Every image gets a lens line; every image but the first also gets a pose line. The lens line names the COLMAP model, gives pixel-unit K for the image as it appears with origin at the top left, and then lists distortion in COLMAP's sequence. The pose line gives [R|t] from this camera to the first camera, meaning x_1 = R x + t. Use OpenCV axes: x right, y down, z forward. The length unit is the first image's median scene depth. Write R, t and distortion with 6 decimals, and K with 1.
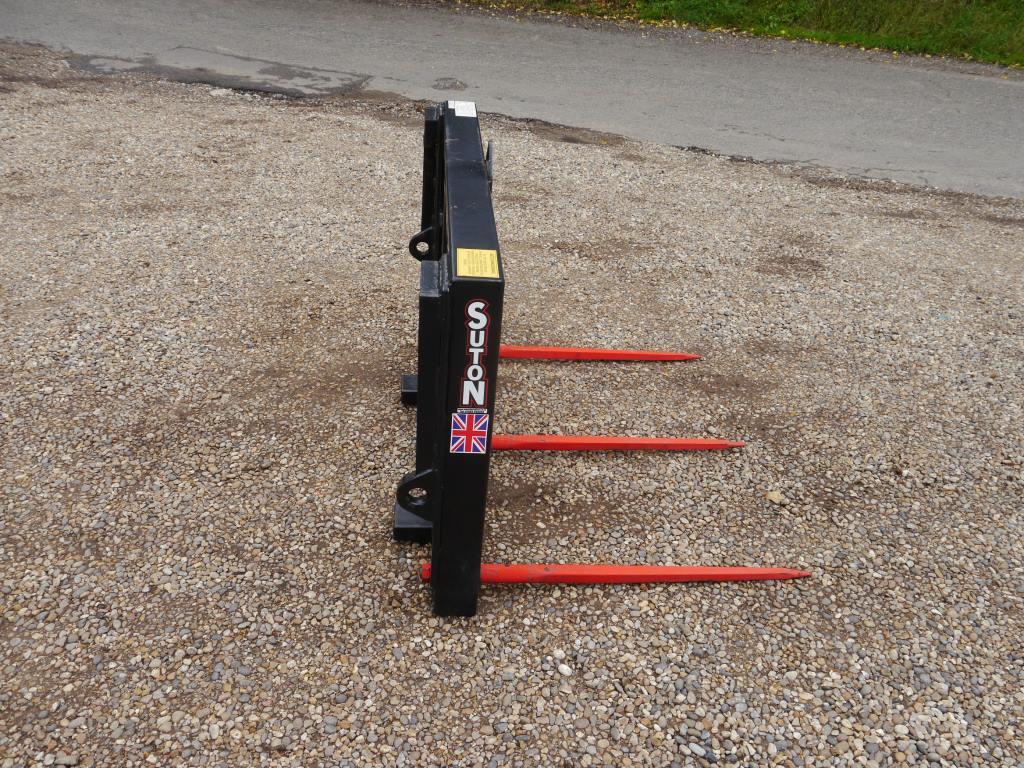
lens RADIAL K [[838.3, 0, 511.3], [0, 838.3, 384.5], [0, 0, 1]] dist [-0.018010, 0.004885]
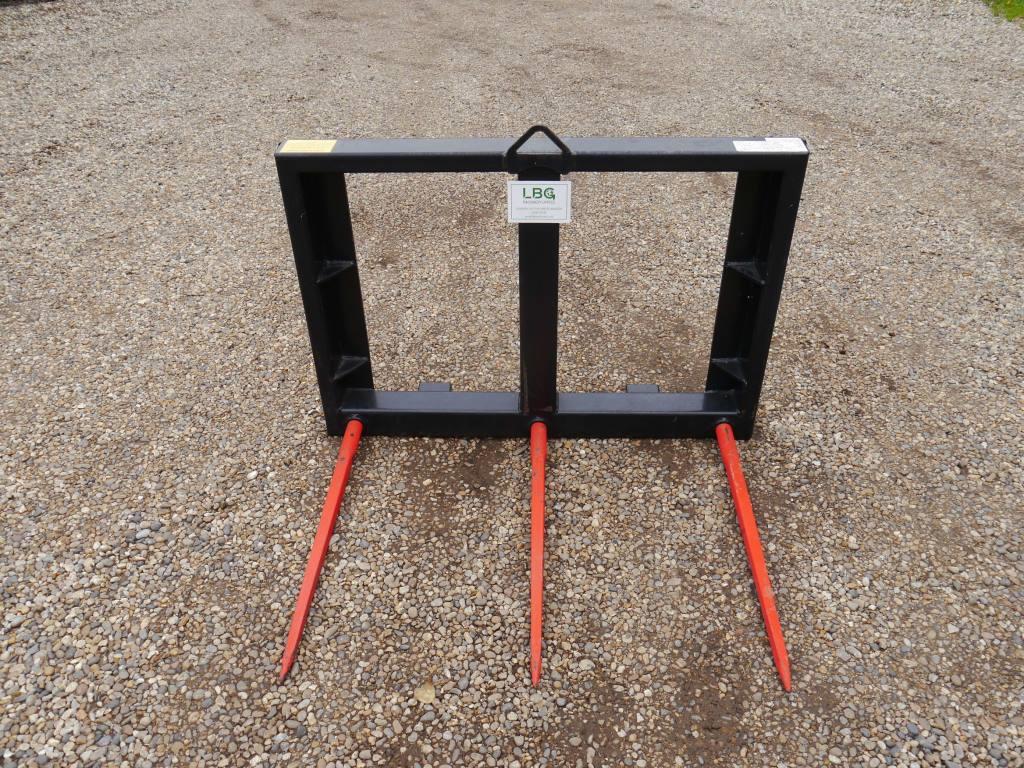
lens RADIAL K [[838.3, 0, 512.3], [0, 838.3, 383.8], [0, 0, 1]] dist [-0.018010, 0.004885]
pose [[-0.119286, 0.528077, -0.840777, 0.977843], [-0.524443, 0.685535, 0.504977, -0.578235], [0.843048, 0.501176, 0.195171, 0.988195]]
